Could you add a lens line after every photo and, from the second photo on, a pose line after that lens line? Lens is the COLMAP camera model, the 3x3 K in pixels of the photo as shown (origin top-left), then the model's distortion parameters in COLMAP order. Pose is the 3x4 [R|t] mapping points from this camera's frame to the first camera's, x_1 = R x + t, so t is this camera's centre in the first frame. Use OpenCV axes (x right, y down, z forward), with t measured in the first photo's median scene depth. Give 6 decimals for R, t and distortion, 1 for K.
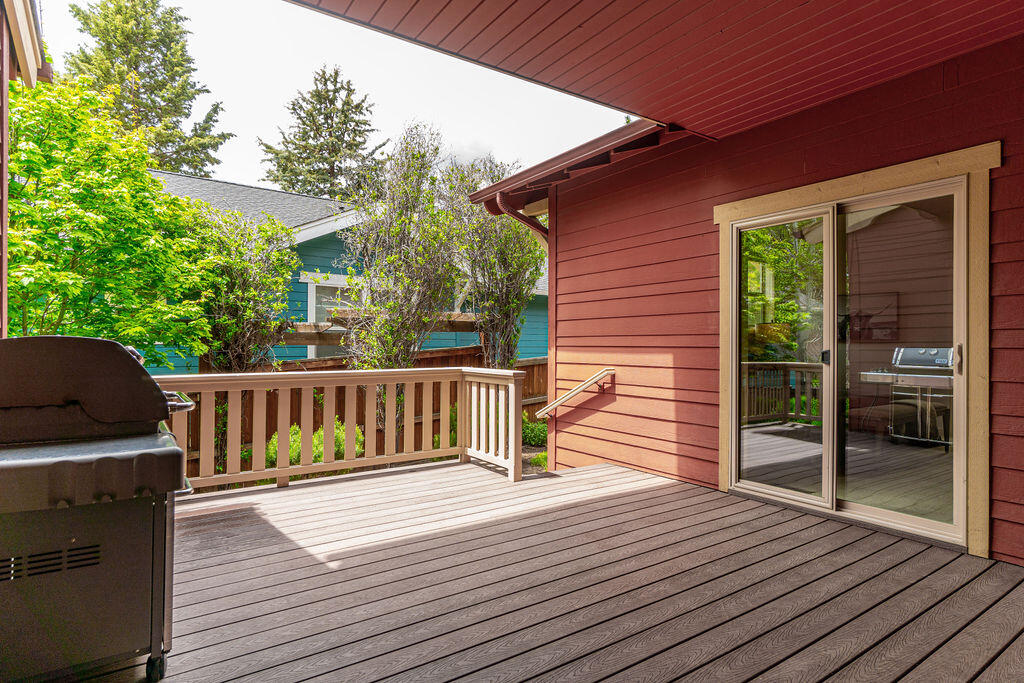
lens RADIAL K [[565.6, 0, 522.6], [0, 565.6, 340.8], [0, 0, 1]] dist [0.003079, 0.000610]
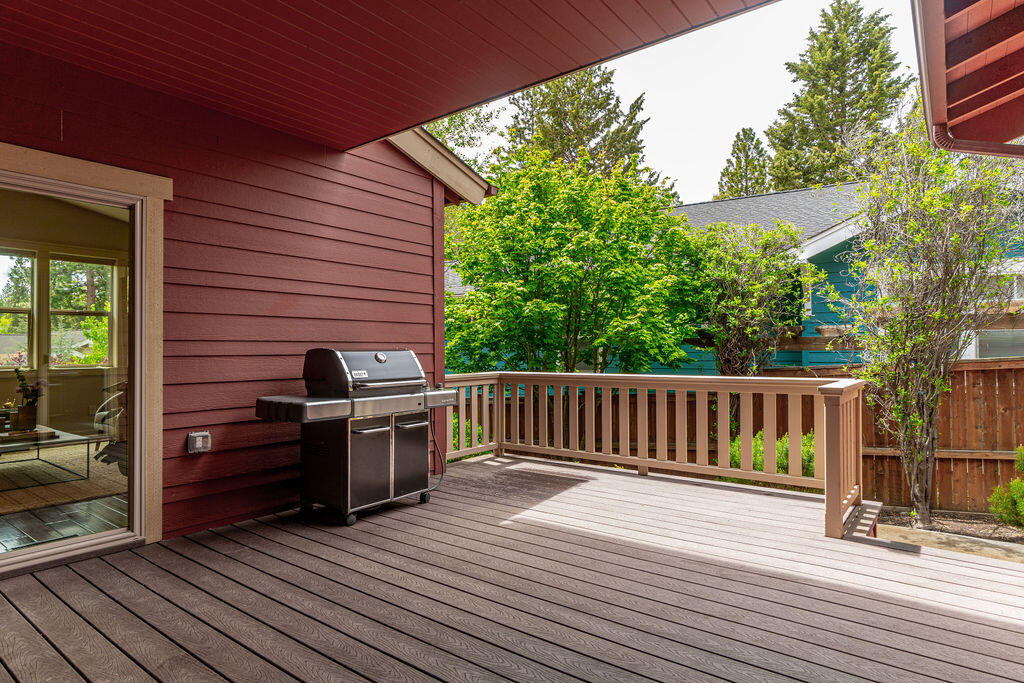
lens RADIAL K [[565.6, 0, 522.6], [0, 565.6, 340.8], [0, 0, 1]] dist [0.003079, 0.000610]
pose [[0.311522, -0.019889, -0.950031, 0.757807], [0.011820, 0.999785, -0.017054, 0.005711], [0.950165, -0.005917, 0.311690, 0.537974]]
